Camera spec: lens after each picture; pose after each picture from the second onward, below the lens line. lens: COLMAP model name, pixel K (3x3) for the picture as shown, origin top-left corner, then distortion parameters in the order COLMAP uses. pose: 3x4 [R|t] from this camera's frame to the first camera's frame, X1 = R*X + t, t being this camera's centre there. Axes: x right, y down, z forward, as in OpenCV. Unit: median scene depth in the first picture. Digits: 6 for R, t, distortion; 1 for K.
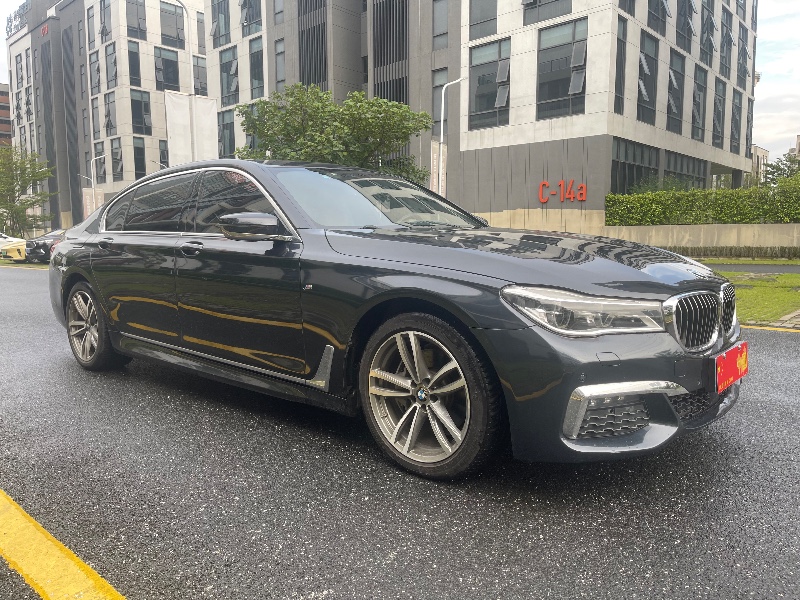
lens RADIAL K [[600.0, 0, 395.7], [0, 600.0, 297.5], [0, 0, 1]] dist [0.094517, -0.129121]
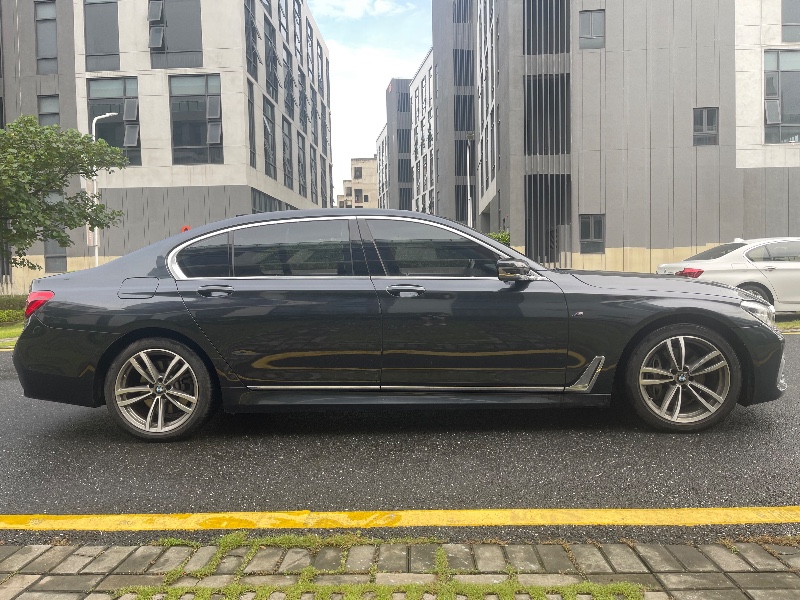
lens RADIAL K [[600.0, 0, 395.7], [0, 600.0, 297.5], [0, 0, 1]] dist [0.094517, -0.129121]
pose [[0.772491, -0.040516, 0.633732, -0.125839], [0.086160, 0.995421, -0.041385, -0.003220], [-0.629154, 0.086572, 0.772445, 0.022498]]
